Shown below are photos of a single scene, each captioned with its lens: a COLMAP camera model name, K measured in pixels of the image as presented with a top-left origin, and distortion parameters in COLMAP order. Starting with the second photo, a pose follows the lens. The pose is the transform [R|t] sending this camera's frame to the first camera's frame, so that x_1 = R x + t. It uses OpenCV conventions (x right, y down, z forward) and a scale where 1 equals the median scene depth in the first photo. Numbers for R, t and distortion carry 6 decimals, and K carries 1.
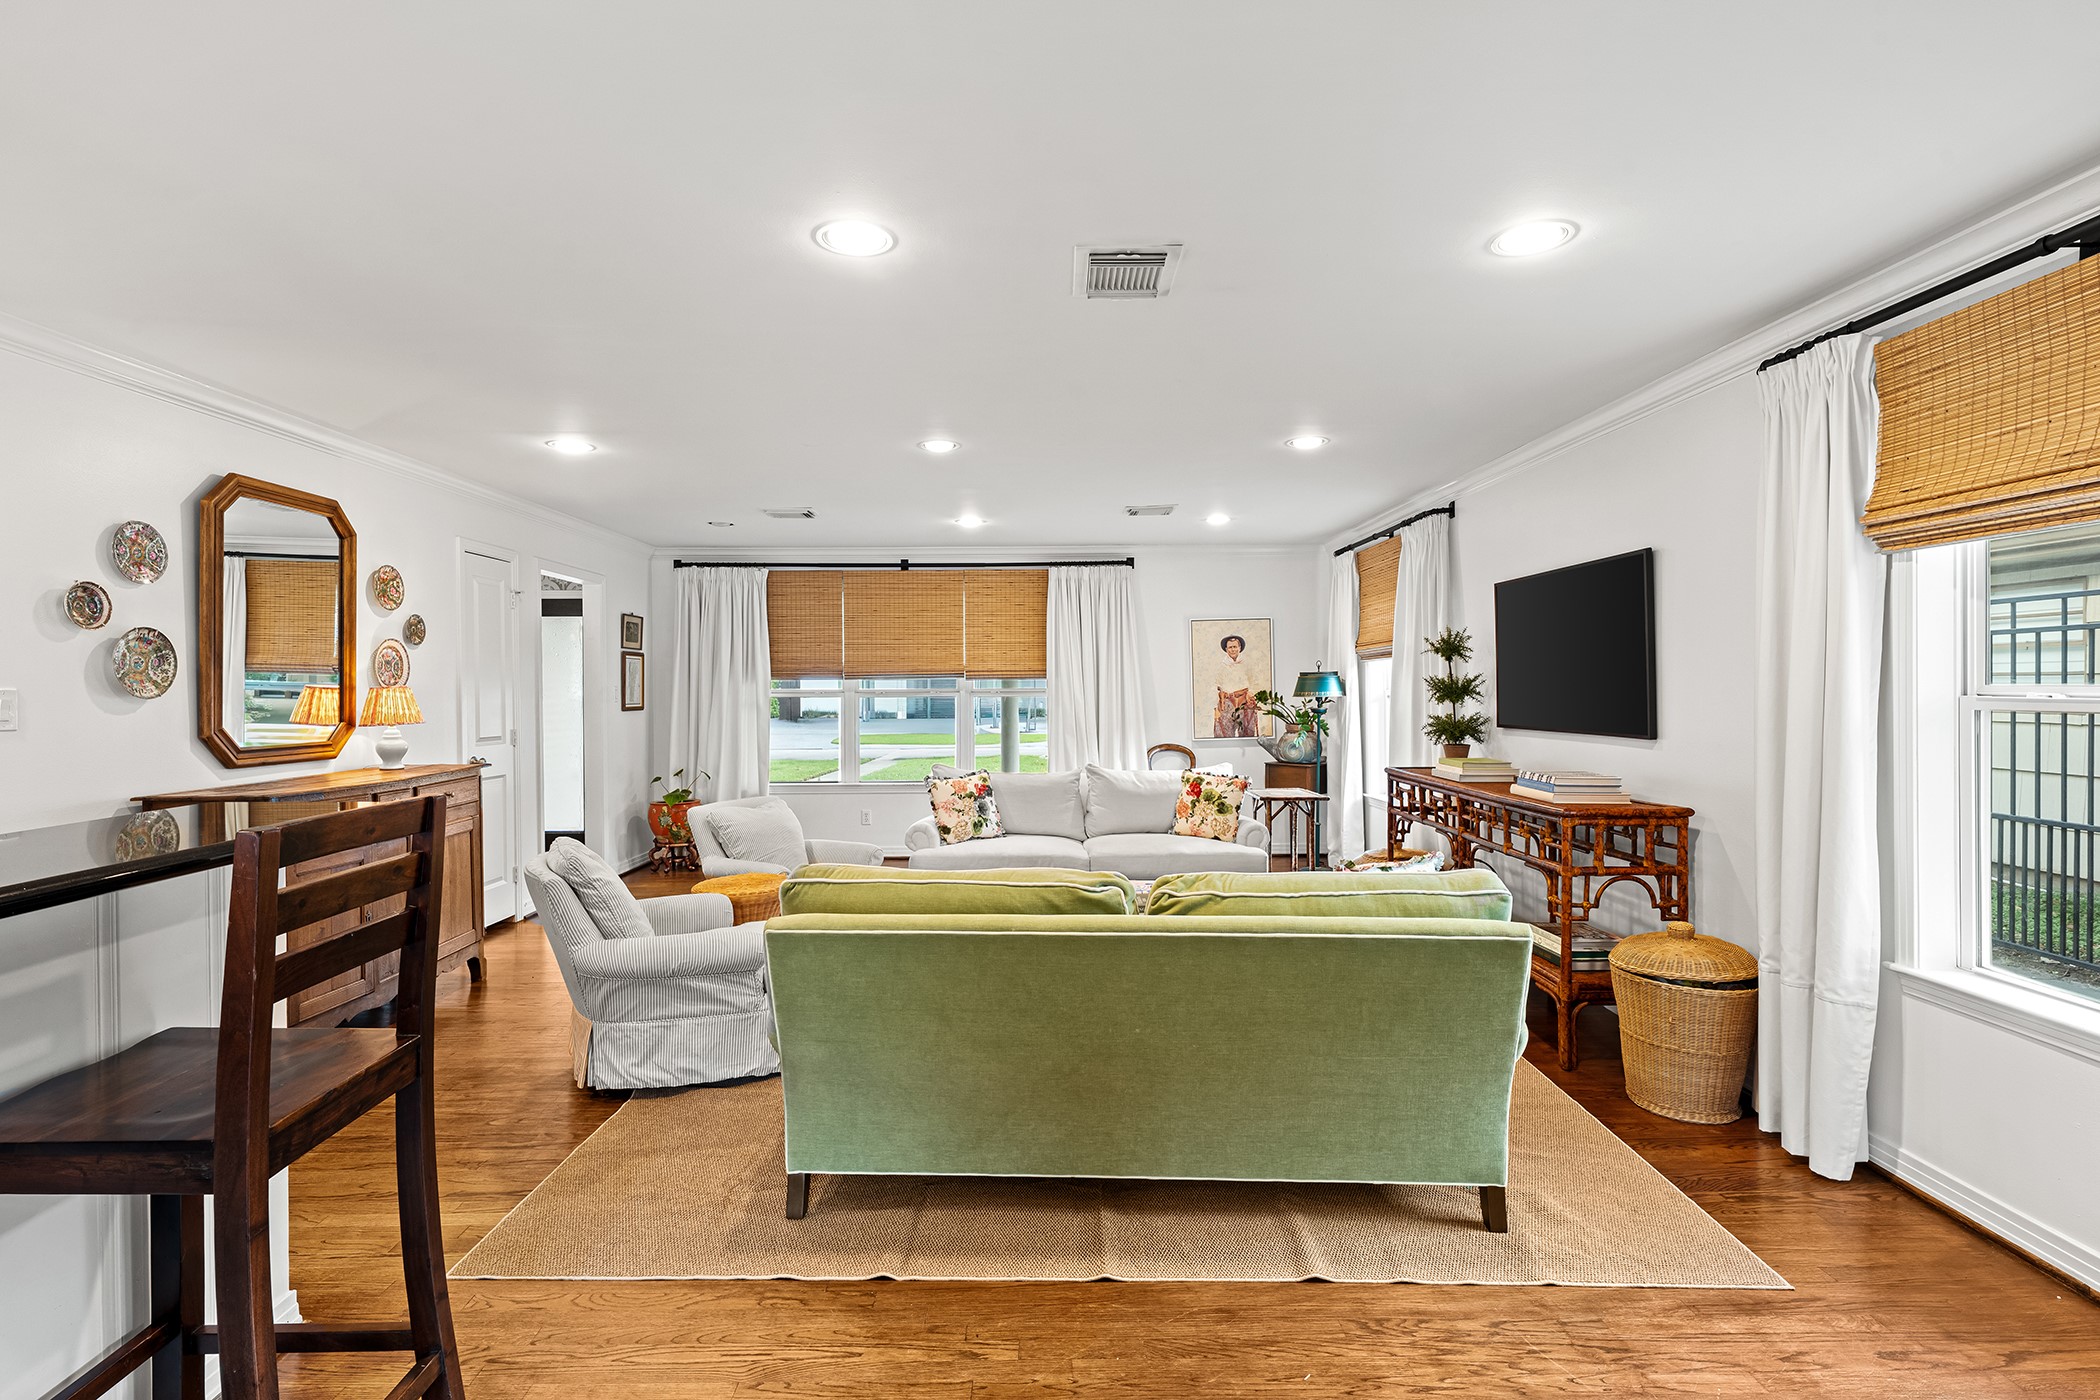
lens RADIAL K [[1007.4, 0, 1046.2], [0, 1007.4, 697.4], [0, 0, 1]] dist [0.002671, 0.000773]
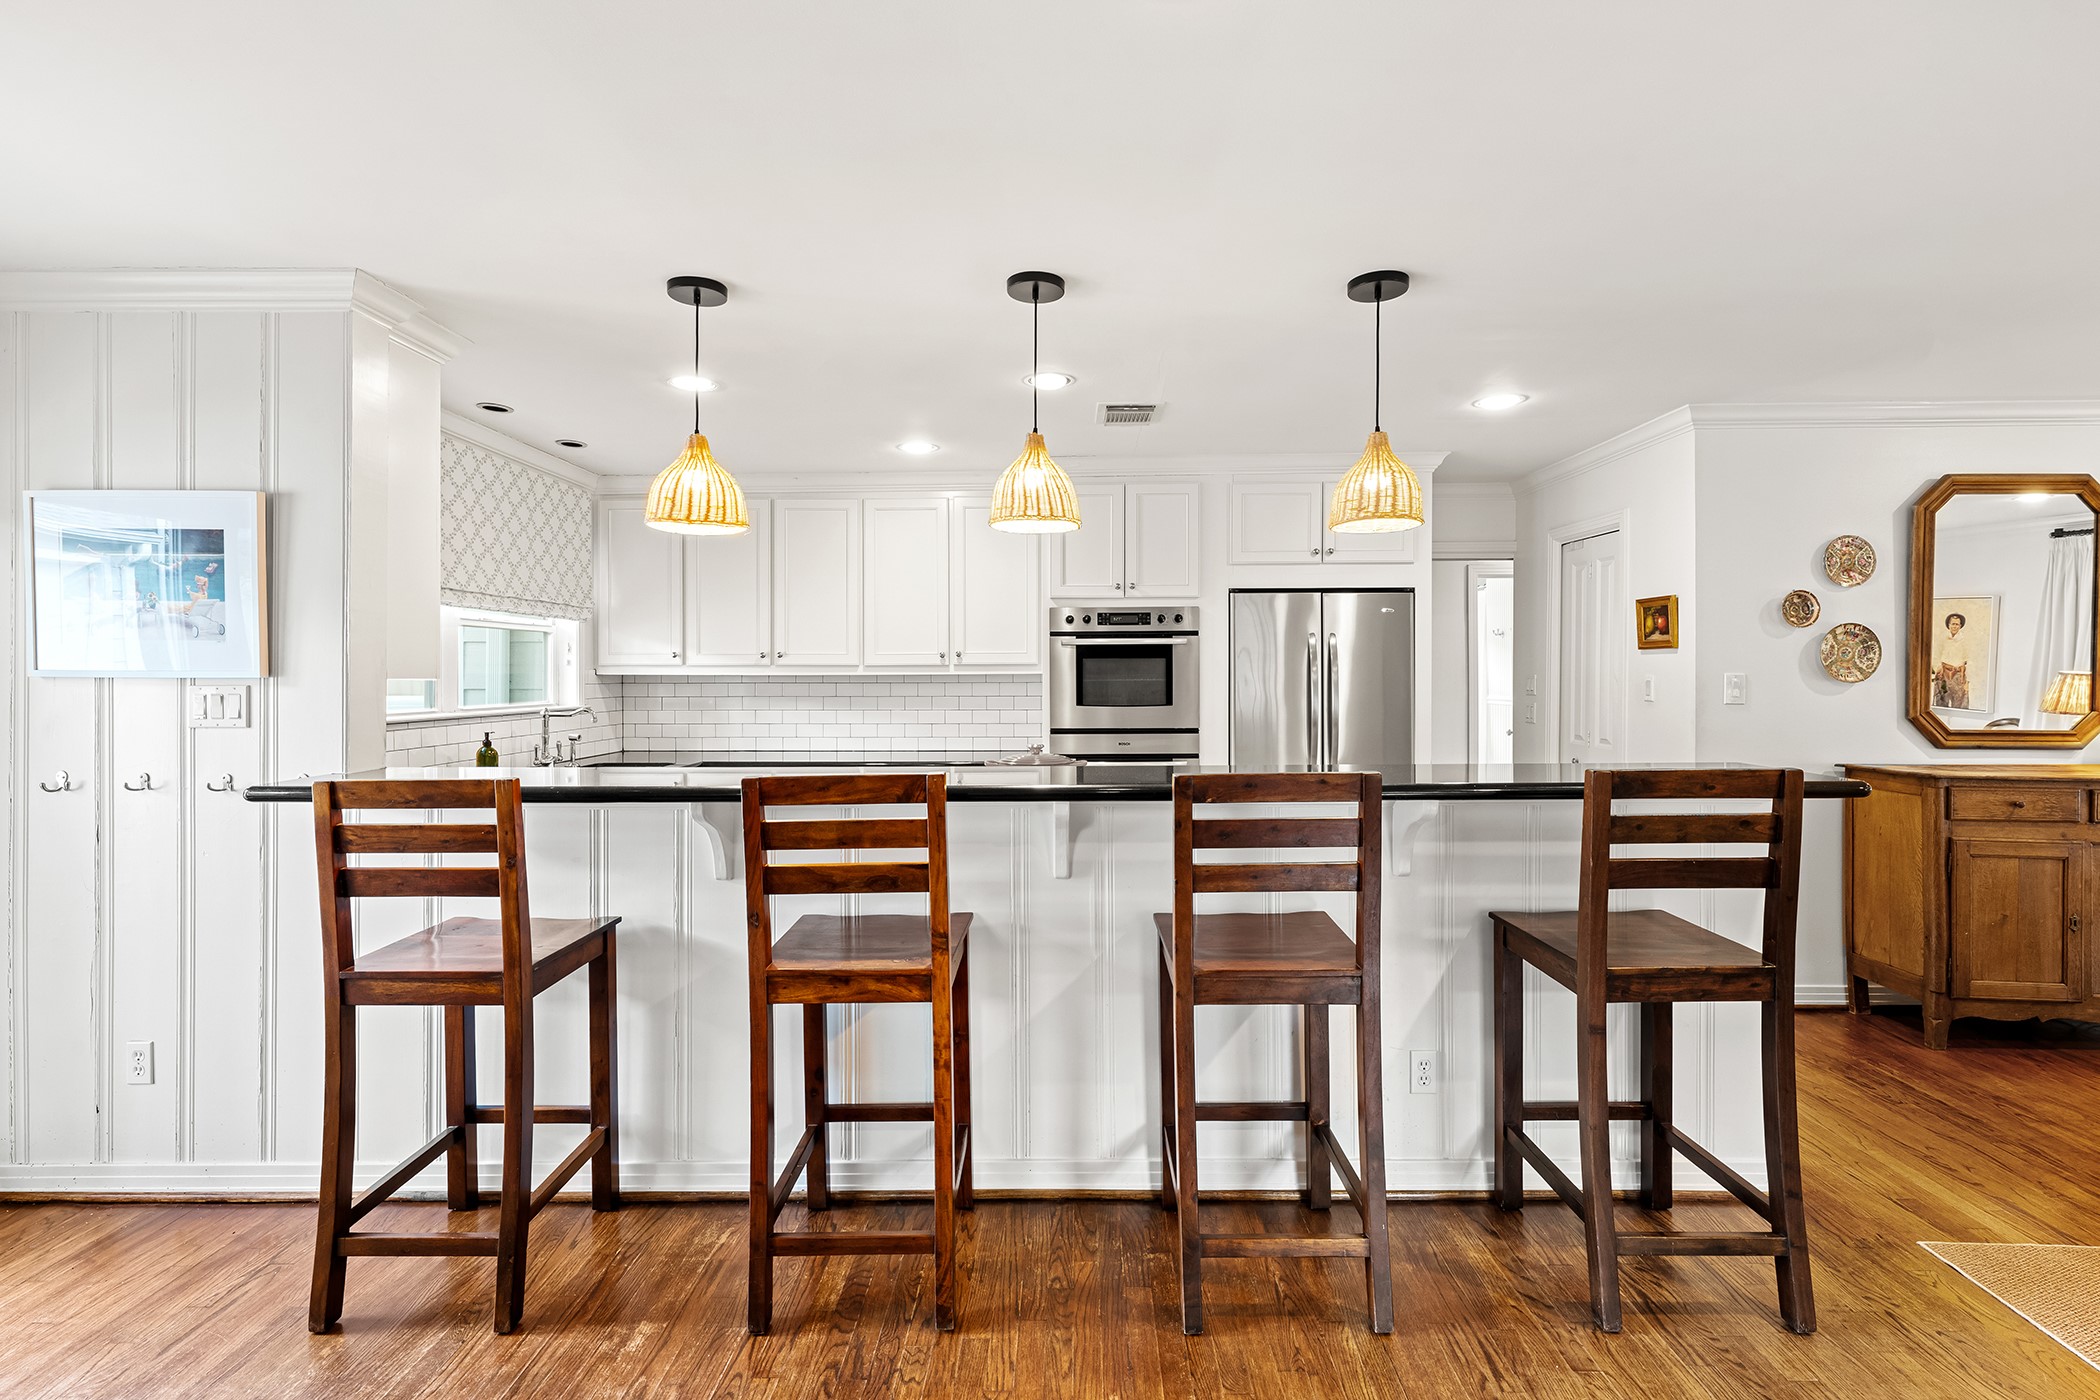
lens RADIAL K [[975.5, 0, 1045.1], [0, 975.5, 674.0], [0, 0, 1]] dist [0.000171, 0.000072]
pose [[-0.035053, 0.008242, -0.999351, 0.195264], [-0.012059, 0.999890, 0.008670, -0.004856], [0.999313, 0.012355, -0.034950, 0.055655]]
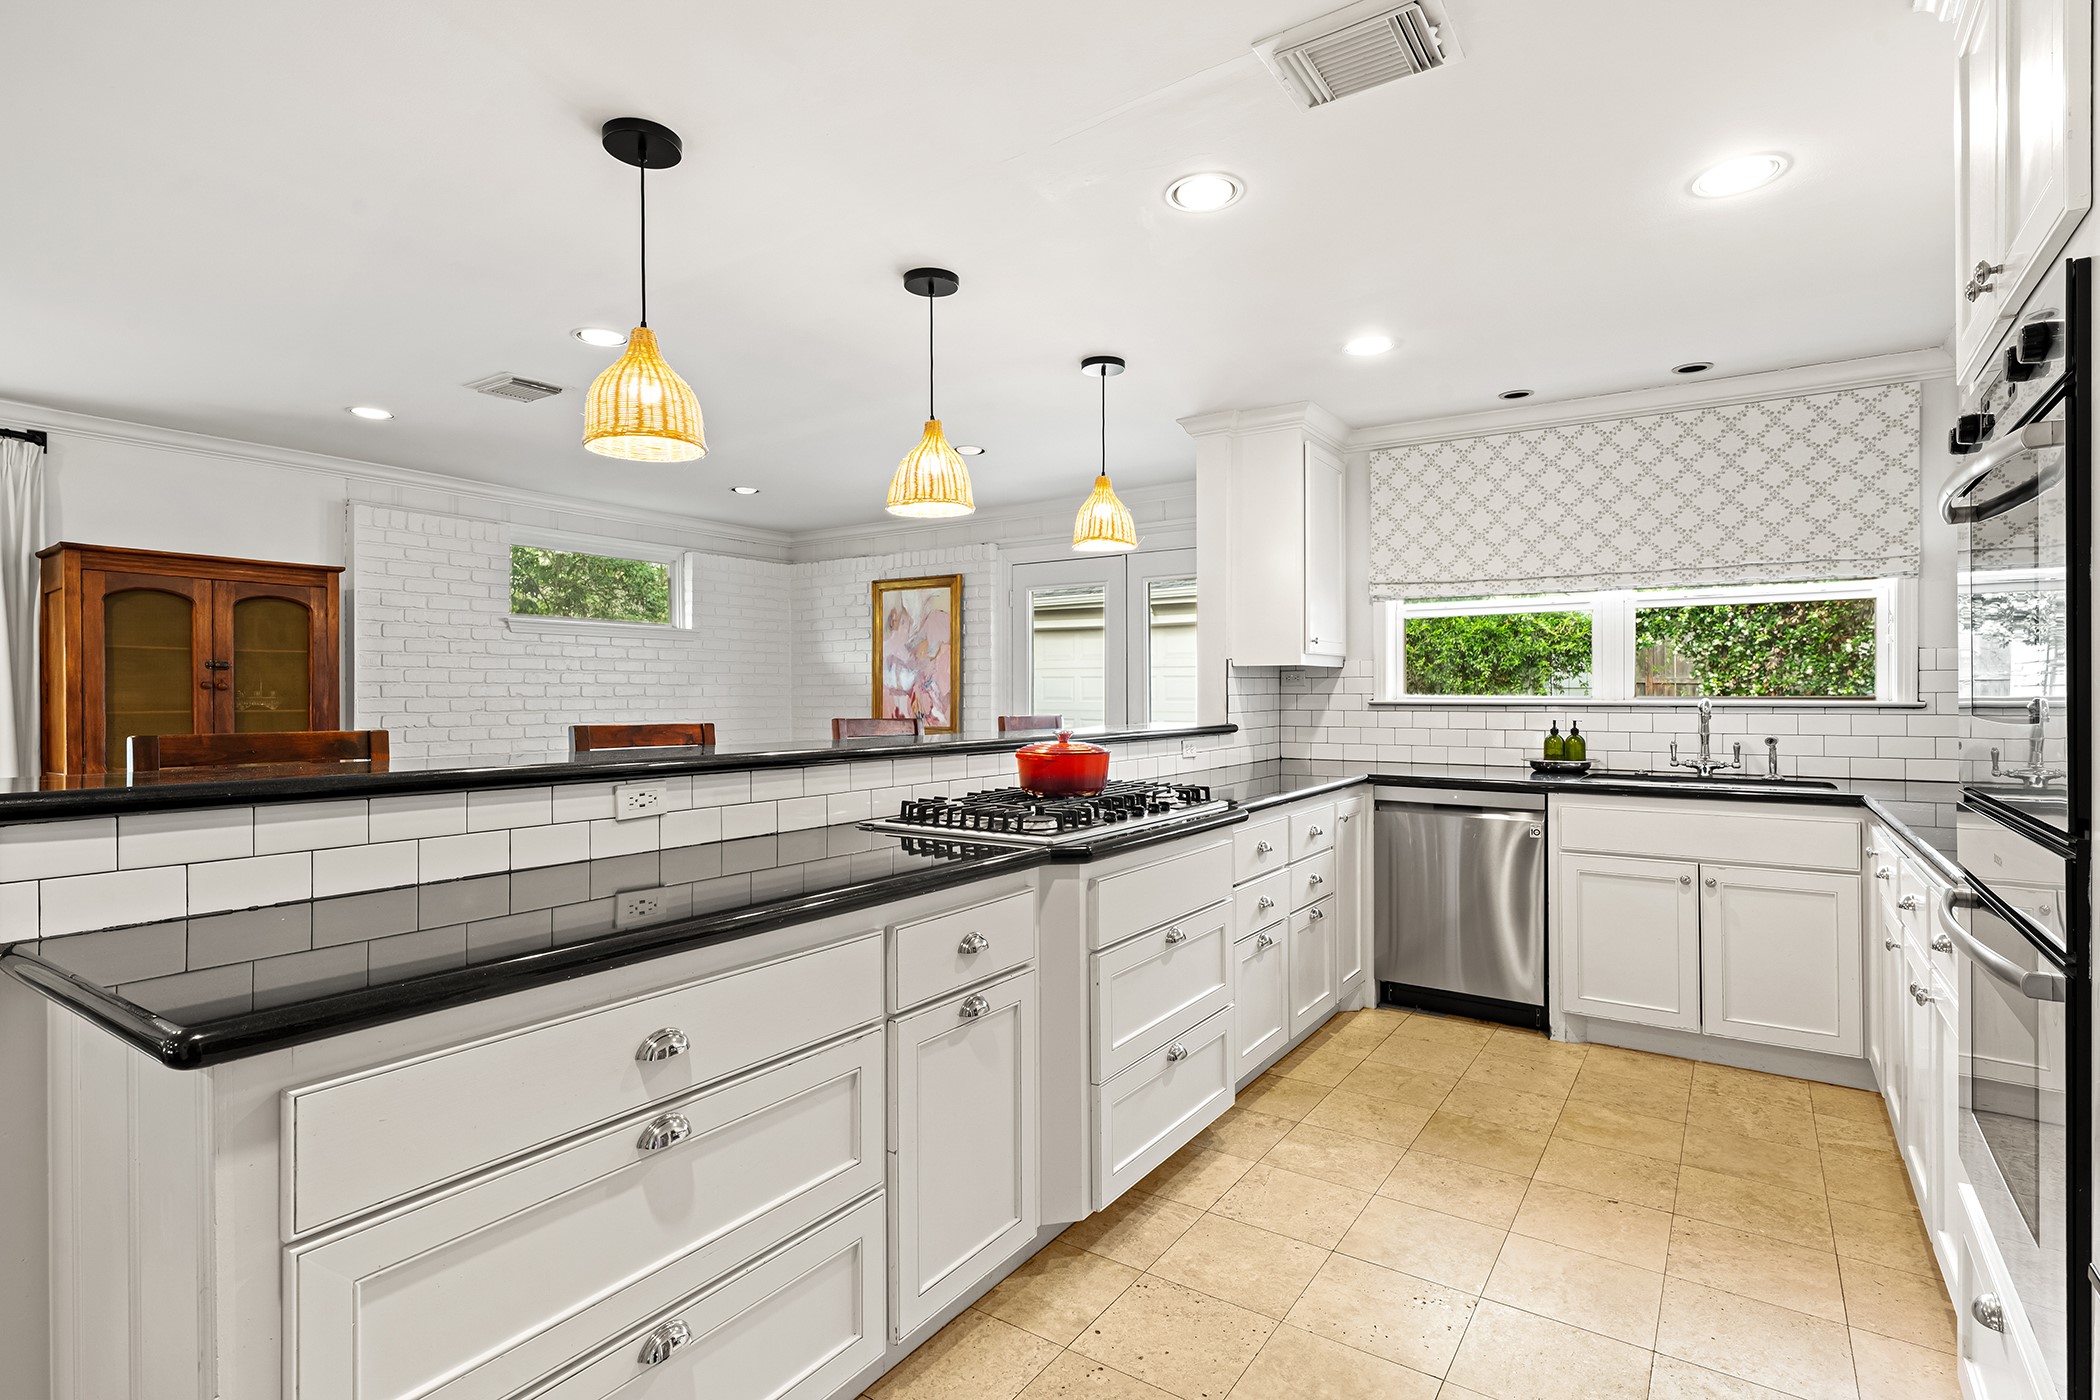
lens RADIAL K [[1007.4, 0, 1053.4], [0, 1007.4, 693.7], [0, 0, 1]] dist [0.002671, 0.000773]
pose [[-0.823427, 0.007762, 0.567369, -0.683944], [0.015756, 0.999834, 0.009189, 0.020018], [-0.567203, 0.016506, -0.823413, 0.449857]]
